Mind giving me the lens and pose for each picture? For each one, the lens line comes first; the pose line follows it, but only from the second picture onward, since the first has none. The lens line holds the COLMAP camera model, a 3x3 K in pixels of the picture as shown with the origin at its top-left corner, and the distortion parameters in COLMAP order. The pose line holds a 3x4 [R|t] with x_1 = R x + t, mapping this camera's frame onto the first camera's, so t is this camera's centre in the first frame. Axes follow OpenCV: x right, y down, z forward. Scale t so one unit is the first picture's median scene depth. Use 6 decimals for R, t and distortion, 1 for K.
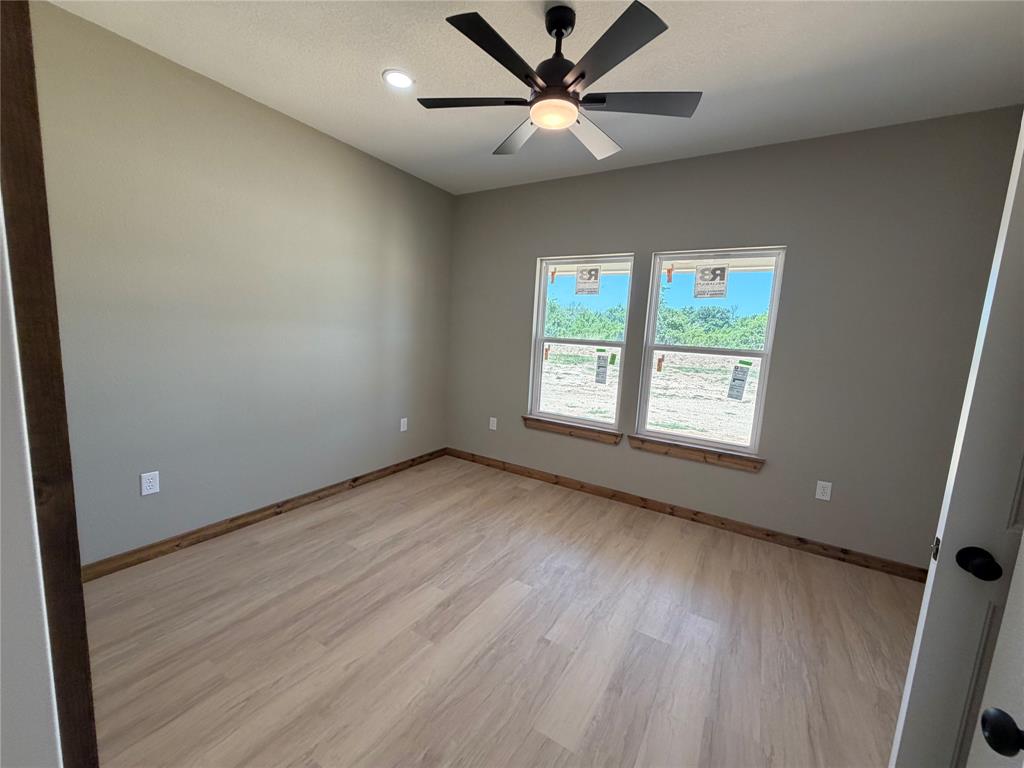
lens RADIAL K [[408.6, 0, 512.0], [0, 408.6, 384.0], [0, 0, 1]] dist [0.000361, 0.000029]
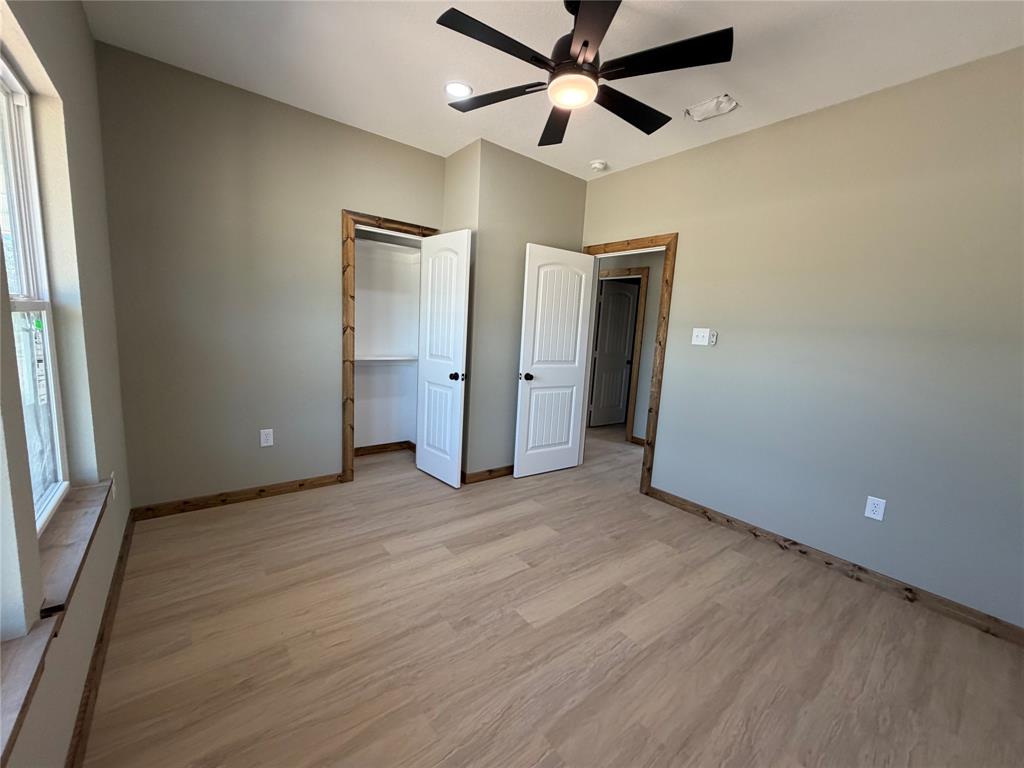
lens RADIAL K [[408.6, 0, 512.0], [0, 408.6, 384.0], [0, 0, 1]] dist [0.000361, 0.000029]
pose [[-0.934898, -0.153776, 0.319874, -0.149729], [-0.061475, 0.957802, 0.280778, -0.207121], [-0.349553, 0.242835, -0.904900, 1.705828]]
